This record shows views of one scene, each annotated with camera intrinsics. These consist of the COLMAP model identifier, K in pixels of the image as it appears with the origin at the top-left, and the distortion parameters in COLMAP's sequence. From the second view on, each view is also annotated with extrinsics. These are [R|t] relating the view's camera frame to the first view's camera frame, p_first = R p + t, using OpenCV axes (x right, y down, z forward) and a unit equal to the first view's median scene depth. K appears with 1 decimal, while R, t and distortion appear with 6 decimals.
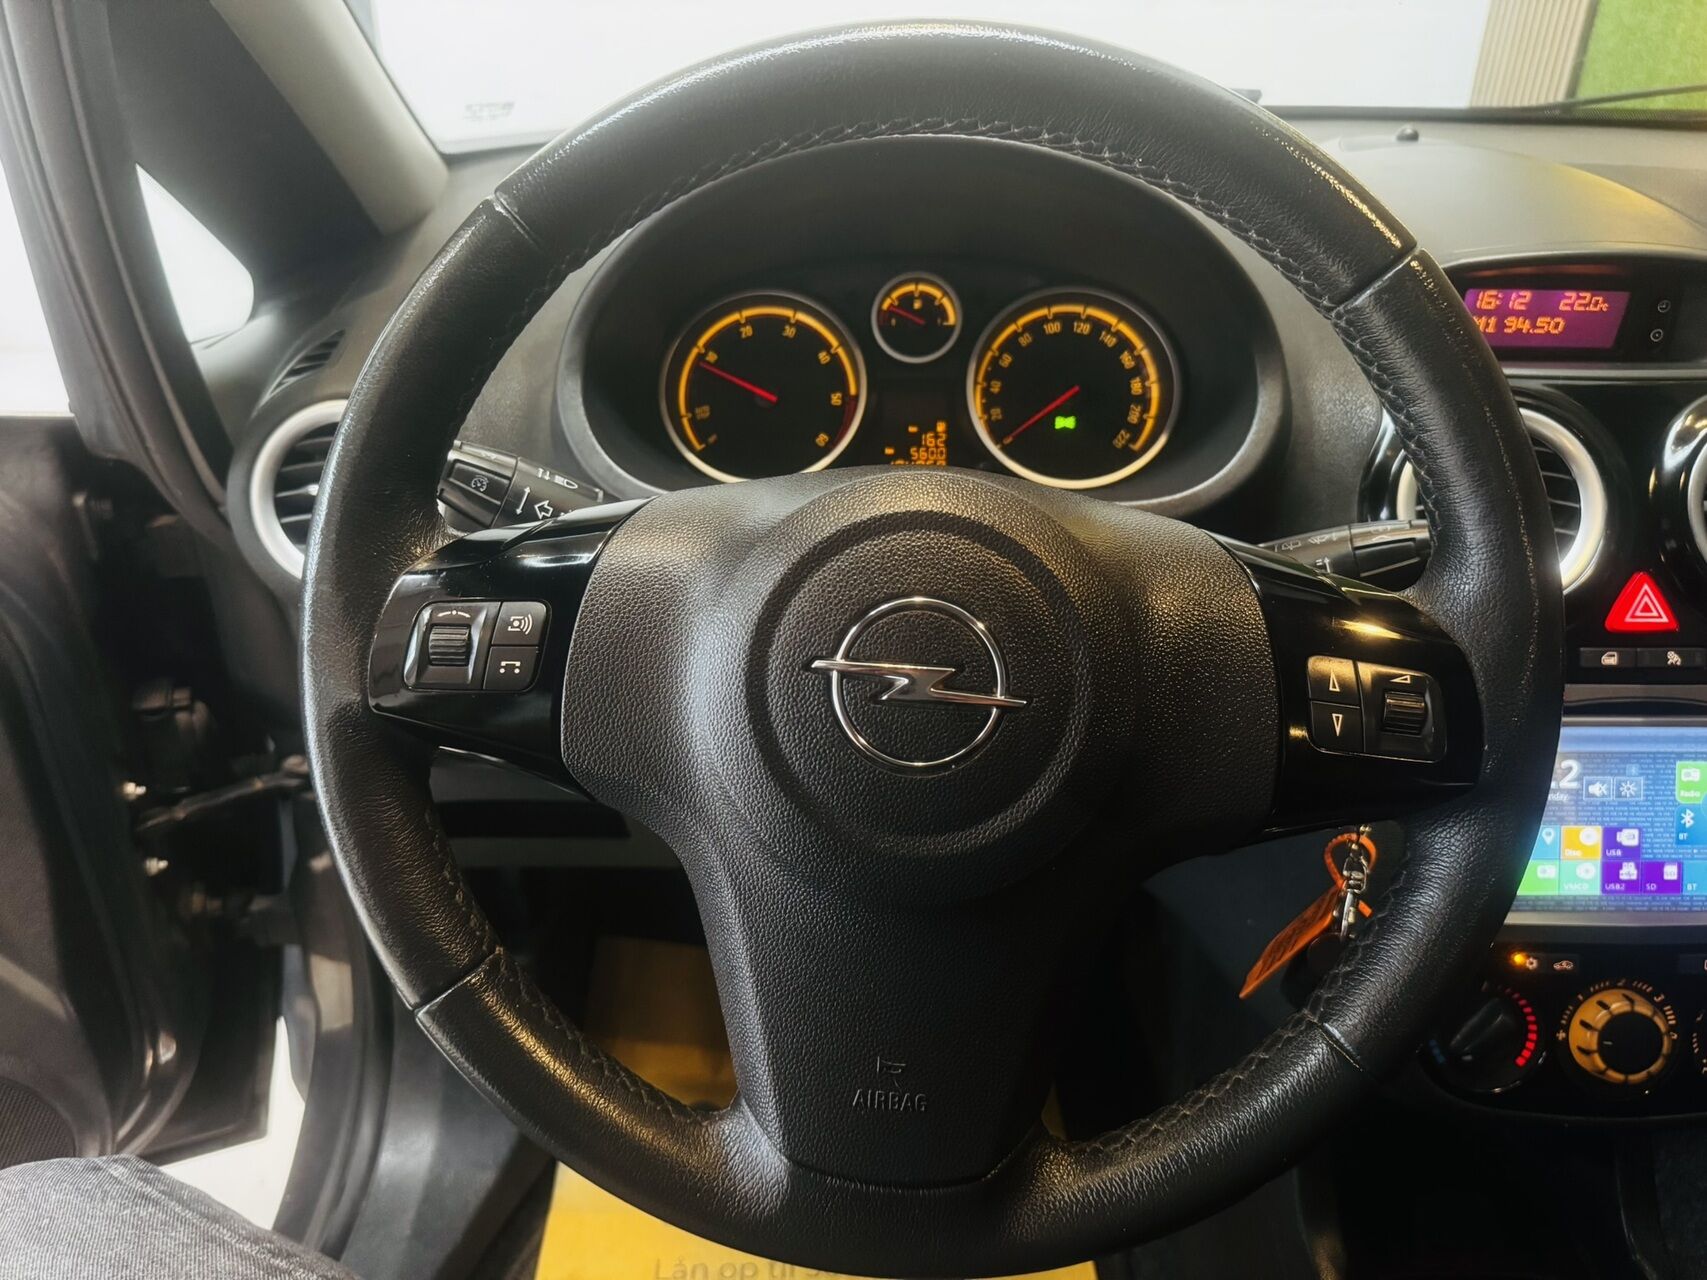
lens RADIAL K [[1213.1, 0, 847.4], [0, 1213.1, 687.6], [0, 0, 1]] dist [0.122228, -0.169141]
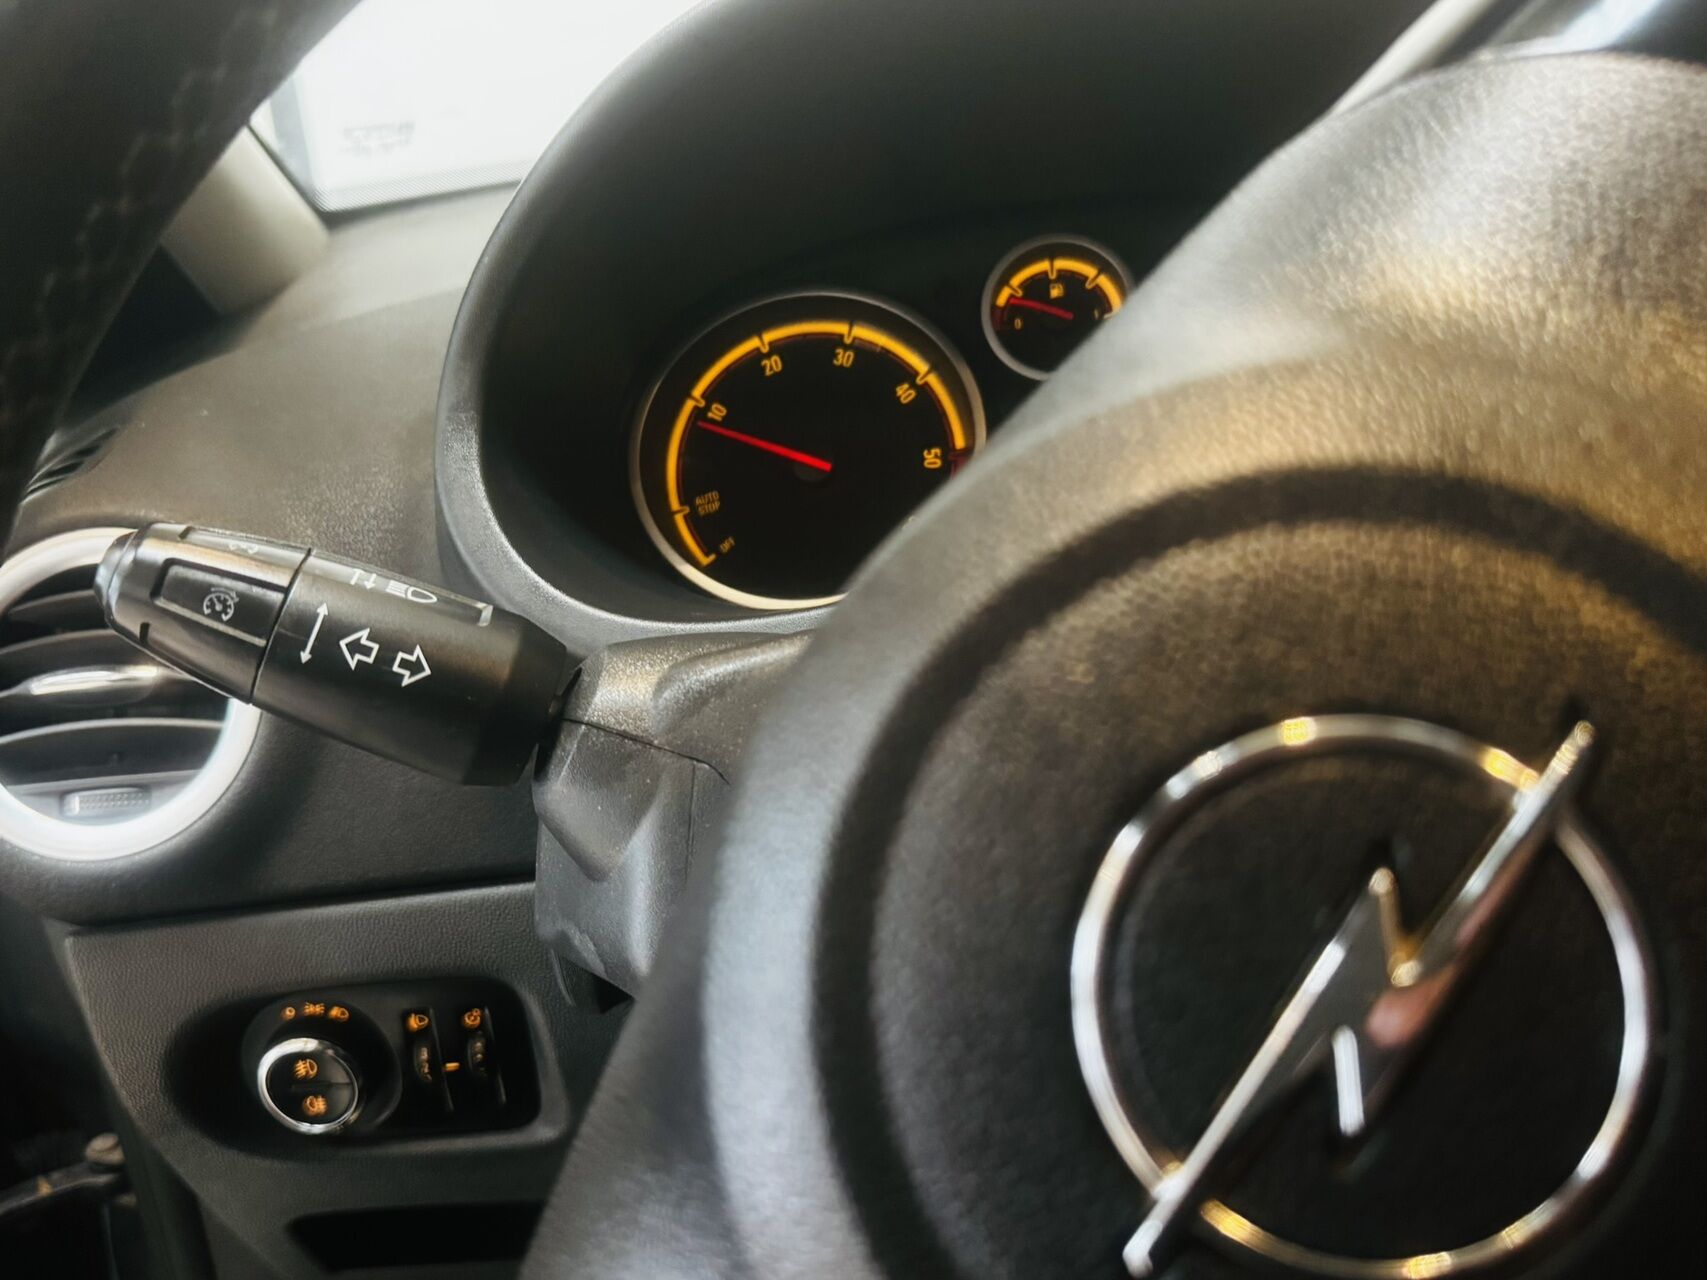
lens RADIAL K [[1677.2, 0, 853.5], [0, 1677.2, 640.0], [0, 0, 1]] dist [0.009917, -0.012408]
pose [[0.994896, -0.090752, -0.044104, -0.019904], [0.081577, 0.980691, -0.177737, -0.012091], [0.059383, 0.173232, 0.983089, 0.230782]]
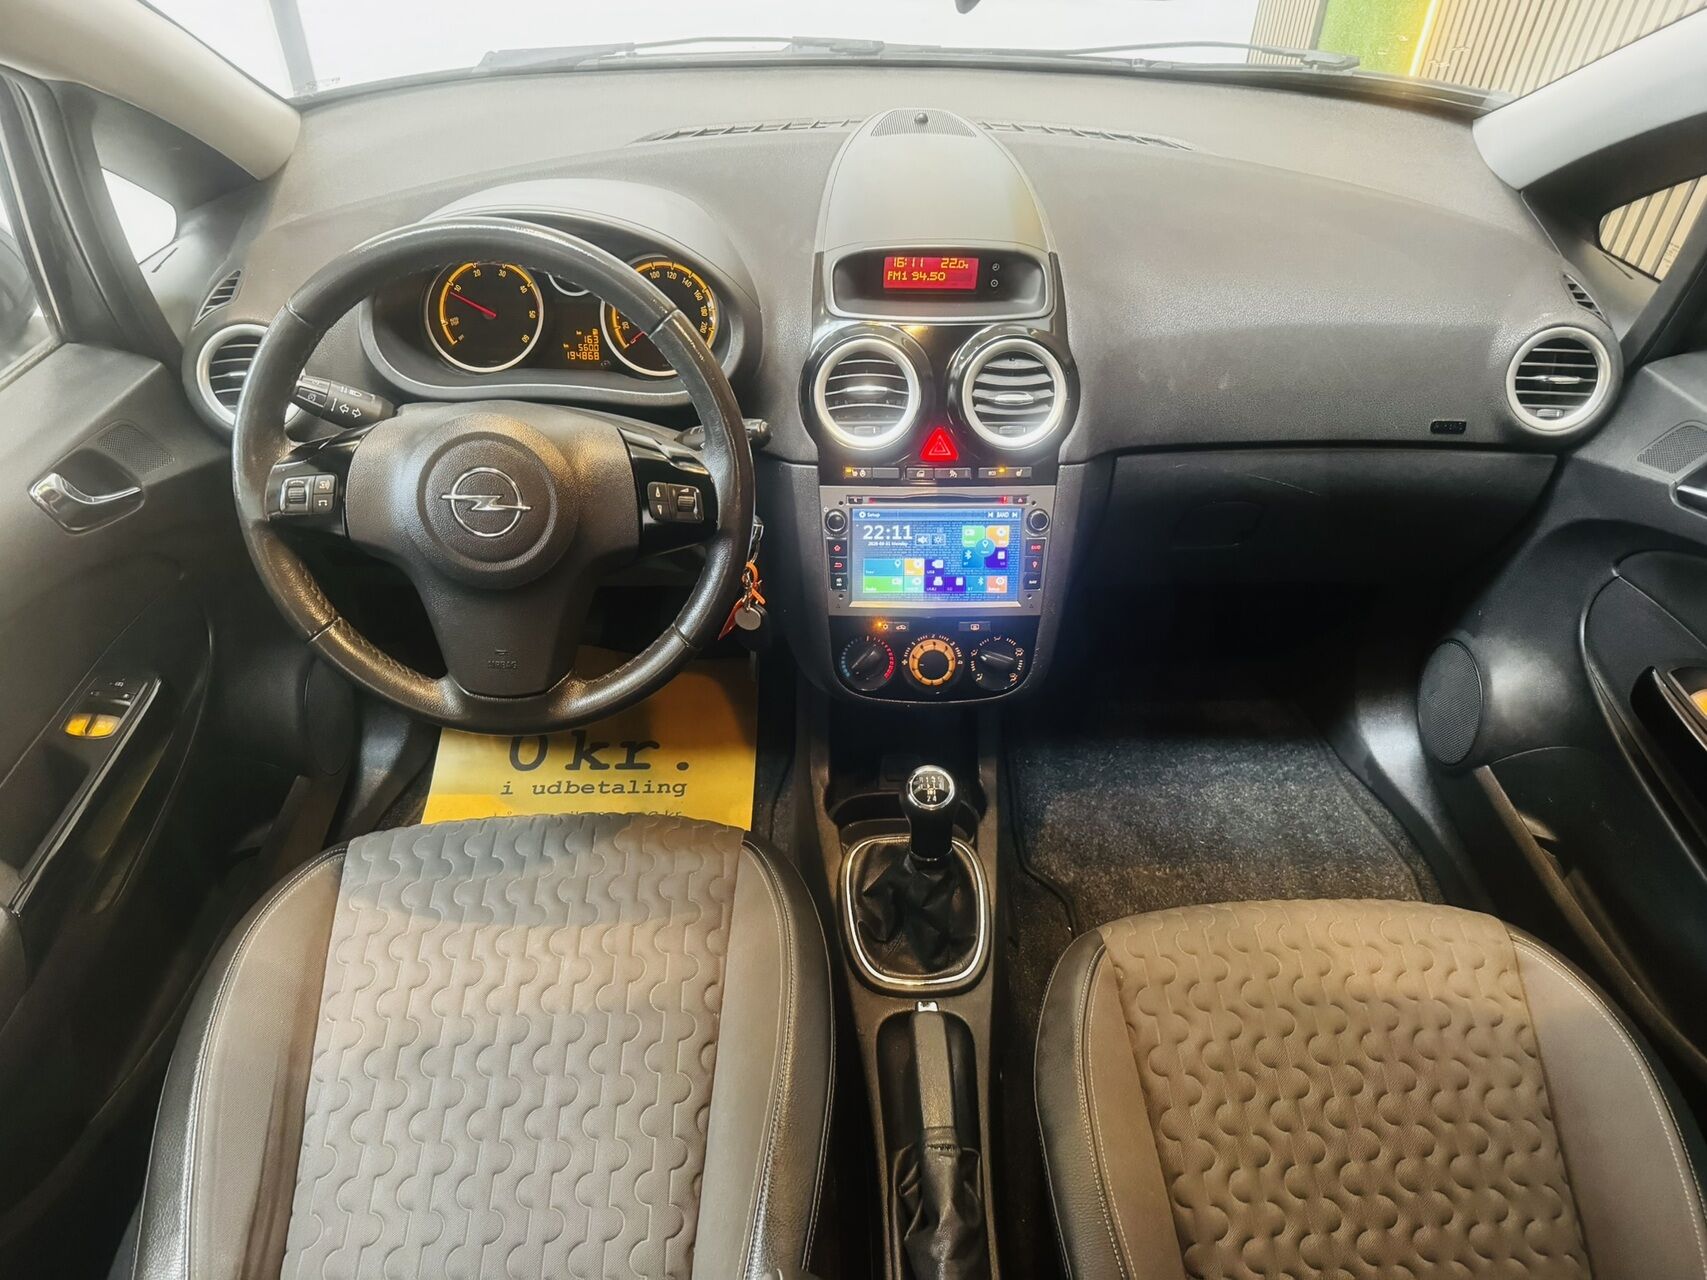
lens RADIAL K [[1213.1, 0, 847.4], [0, 1213.1, 687.6], [0, 0, 1]] dist [0.122228, -0.169141]
pose [[0.998843, -0.009298, 0.047187, 0.361758], [-0.000869, 0.977485, 0.211002, -0.090079], [-0.048086, -0.210799, 0.976346, -0.872519]]
